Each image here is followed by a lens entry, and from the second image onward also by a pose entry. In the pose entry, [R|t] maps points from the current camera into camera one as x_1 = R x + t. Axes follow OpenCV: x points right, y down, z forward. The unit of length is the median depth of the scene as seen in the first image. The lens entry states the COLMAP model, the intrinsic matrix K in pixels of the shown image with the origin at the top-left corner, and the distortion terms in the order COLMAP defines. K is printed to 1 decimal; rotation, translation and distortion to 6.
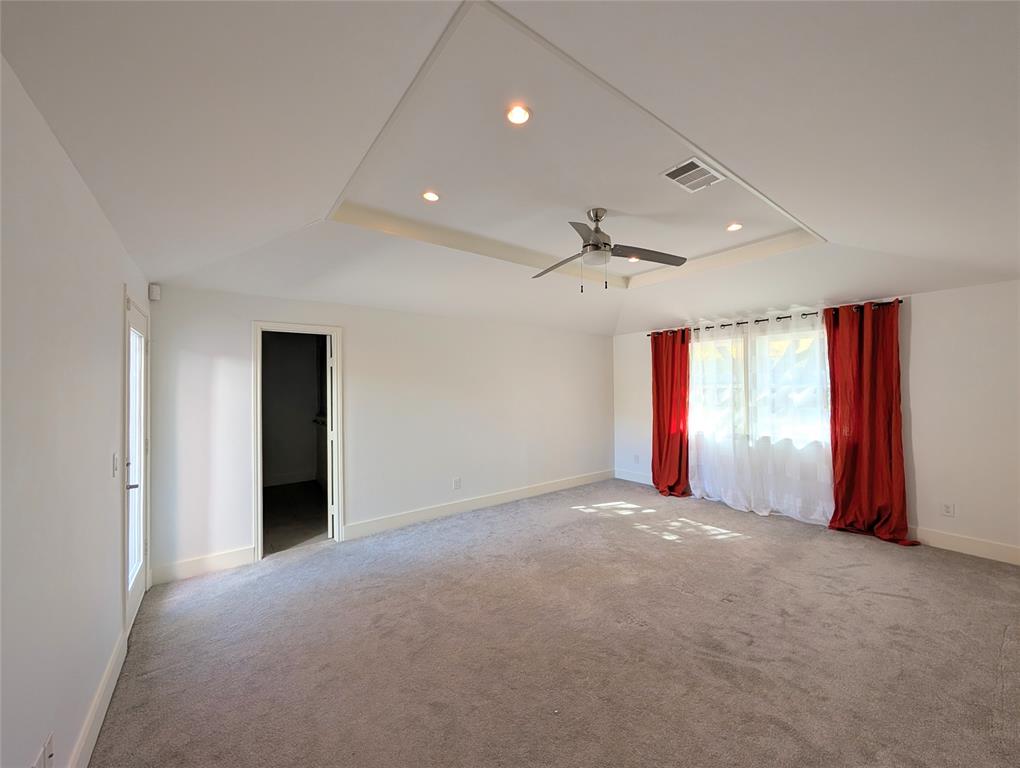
lens RADIAL K [[385.4, 0, 514.9], [0, 385.4, 384.9], [0, 0, 1]] dist [-0.002261, -0.000105]
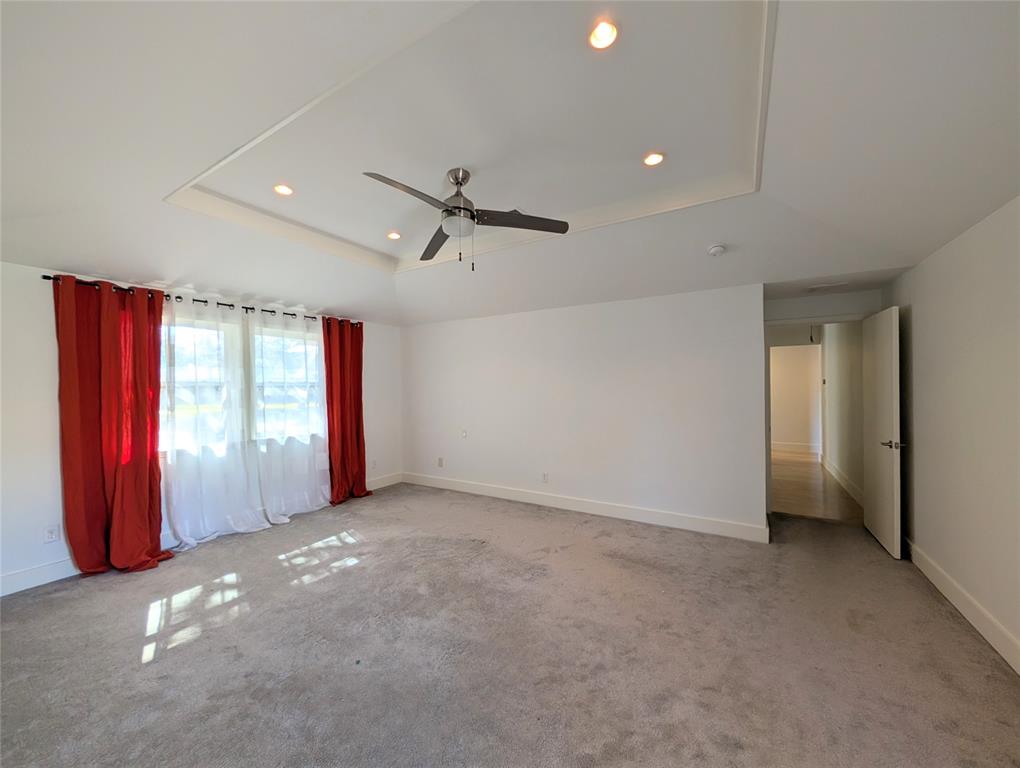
lens RADIAL K [[385.4, 0, 514.9], [0, 385.4, 384.9], [0, 0, 1]] dist [-0.002261, -0.000105]
pose [[-0.371069, 0.014710, 0.928489, -0.455830], [0.005000, 0.999892, -0.013843, 0.024058], [-0.928592, -0.000494, -0.371103, 0.880776]]
